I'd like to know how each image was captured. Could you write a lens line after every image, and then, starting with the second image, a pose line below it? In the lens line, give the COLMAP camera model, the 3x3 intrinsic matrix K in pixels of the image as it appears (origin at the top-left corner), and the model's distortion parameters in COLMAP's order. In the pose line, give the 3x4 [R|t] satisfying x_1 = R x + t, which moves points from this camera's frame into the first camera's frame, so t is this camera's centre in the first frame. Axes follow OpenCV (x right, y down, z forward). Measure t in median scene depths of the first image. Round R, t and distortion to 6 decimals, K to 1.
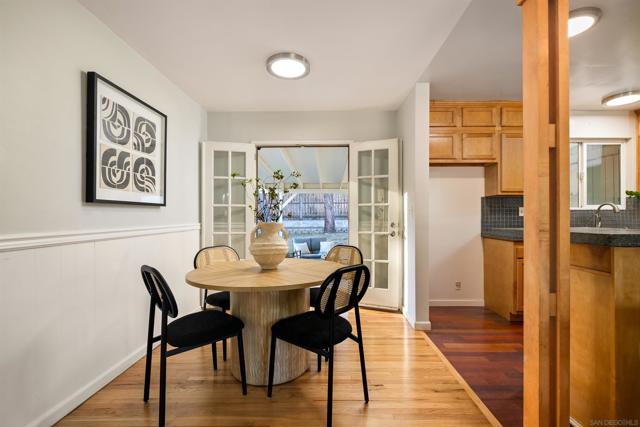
lens RADIAL K [[291.2, 0, 324.6], [0, 291.2, 215.2], [0, 0, 1]] dist [-0.004428, -0.001101]
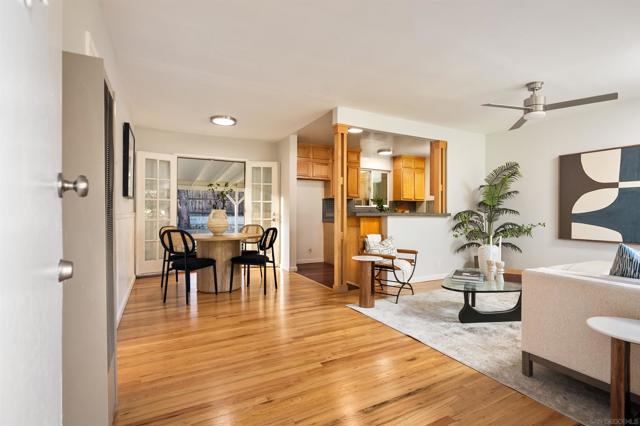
lens RADIAL K [[311.2, 0, 329.5], [0, 311.2, 215.9], [0, 0, 1]] dist [-0.003827, 0.001088]
pose [[0.872517, 0.001059, 0.488583, -0.356189], [-0.005547, 0.999955, 0.007738, 0.027124], [-0.488552, -0.009462, 0.872483, -0.687152]]
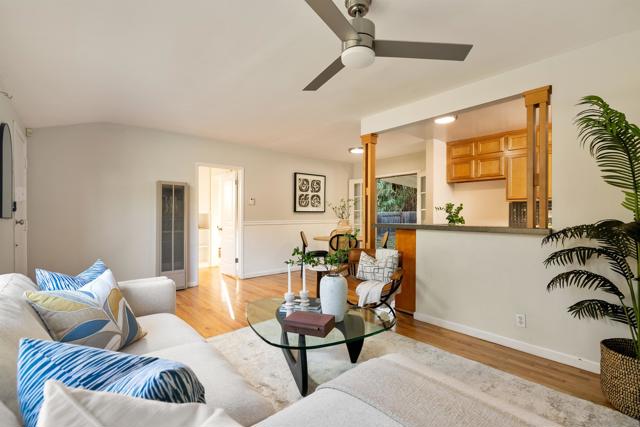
lens RADIAL K [[291.2, 0, 324.1], [0, 291.2, 213.7], [0, 0, 1]] dist [-0.004428, -0.001101]
pose [[0.653140, -0.001069, -0.757236, 1.106560], [-0.000925, 0.999997, -0.002210, -0.011131], [0.757236, 0.002143, 0.653138, -0.523401]]
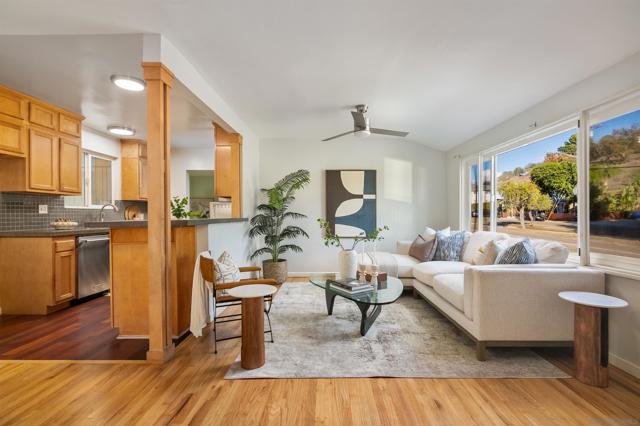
lens RADIAL K [[291.2, 0, 326.7], [0, 291.2, 215.1], [0, 0, 1]] dist [-0.004428, -0.001101]
pose [[-0.007094, -0.002337, 0.999972, -0.378656], [0.002033, 0.999995, 0.002351, 0.009028], [-0.999973, 0.002050, -0.007090, 0.003809]]
